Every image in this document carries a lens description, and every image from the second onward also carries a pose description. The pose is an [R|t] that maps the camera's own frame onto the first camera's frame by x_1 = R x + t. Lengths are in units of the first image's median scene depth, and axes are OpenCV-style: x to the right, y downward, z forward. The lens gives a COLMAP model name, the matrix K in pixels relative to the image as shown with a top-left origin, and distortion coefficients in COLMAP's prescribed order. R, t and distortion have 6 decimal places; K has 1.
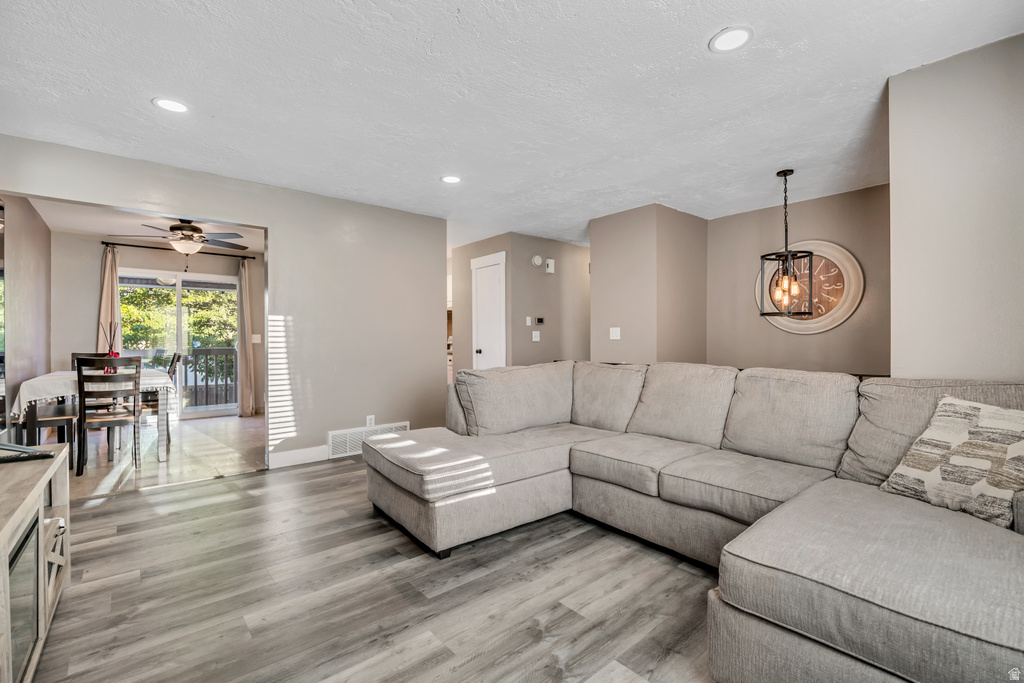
lens RADIAL K [[445.7, 0, 509.4], [0, 445.7, 342.3], [0, 0, 1]] dist [-0.018547, 0.000866]
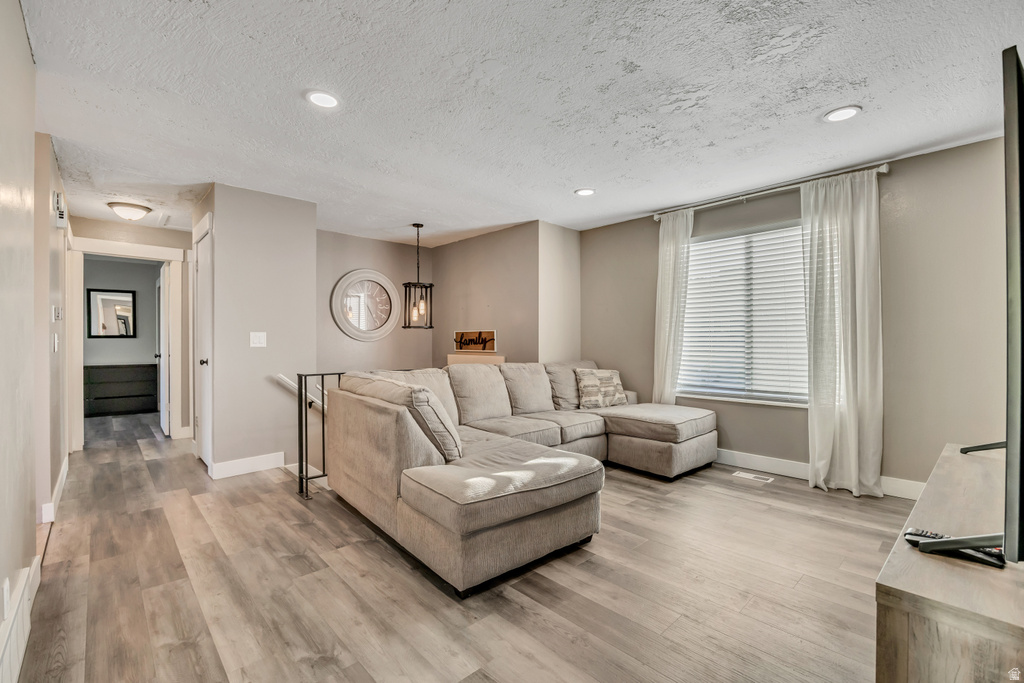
lens RADIAL K [[445.7, 0, 511.6], [0, 445.7, 340.6], [0, 0, 1]] dist [-0.018547, 0.000866]
pose [[-0.041847, 0.001506, 0.999123, -1.372409], [0.005431, 0.999984, -0.001280, -0.031423], [-0.999109, 0.005373, -0.041854, 1.323991]]
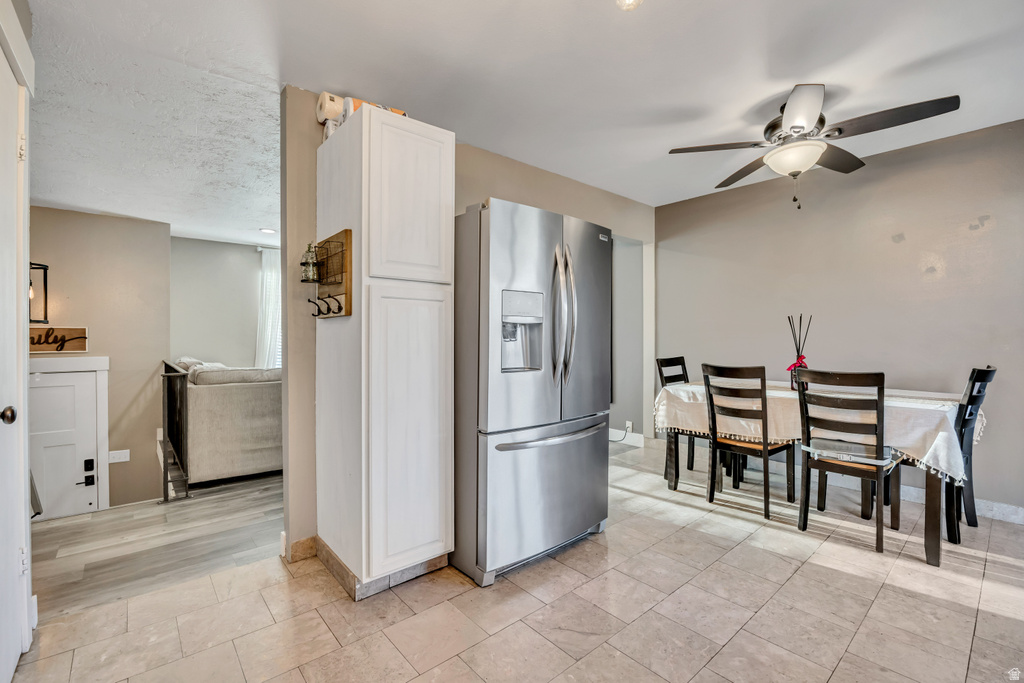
lens RADIAL K [[445.7, 0, 509.9], [0, 445.7, 337.5], [0, 0, 1]] dist [-0.018547, 0.000866]
pose [[-0.999969, 0.005573, -0.005537, -0.905023], [0.005547, 0.999974, 0.004714, -0.041408], [0.005563, 0.004683, -0.999974, 3.489619]]
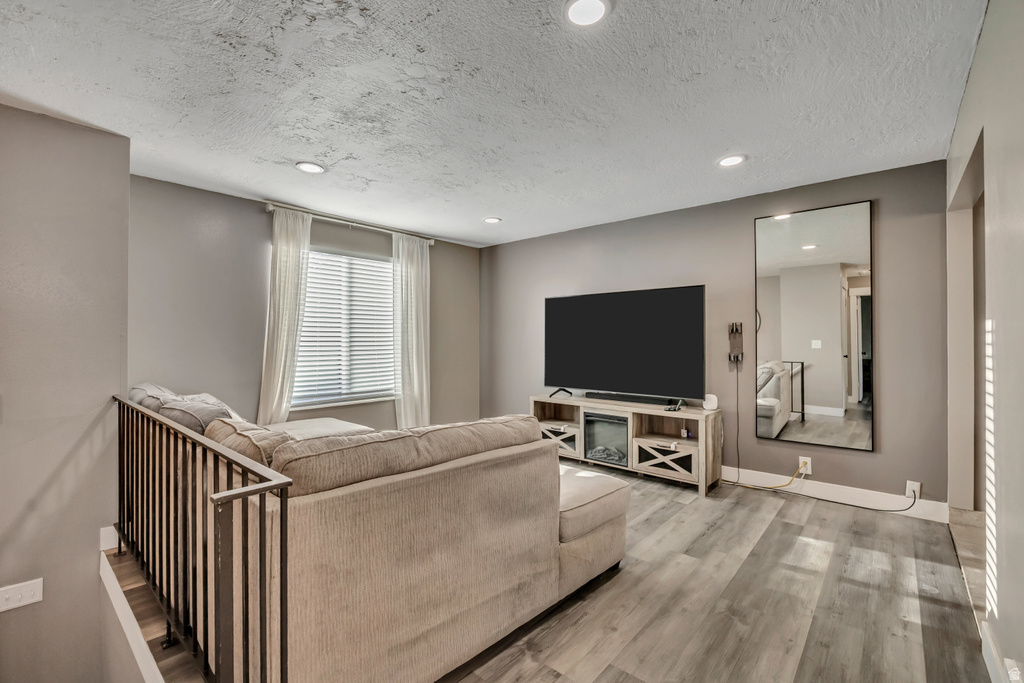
lens RADIAL K [[445.7, 0, 510.1], [0, 445.7, 337.8], [0, 0, 1]] dist [-0.018547, 0.000866]
pose [[-0.989833, 0.000777, -0.142229, 0.016016], [0.001455, 0.999988, -0.004668, -0.074378], [0.142224, -0.004827, -0.989823, 2.495392]]
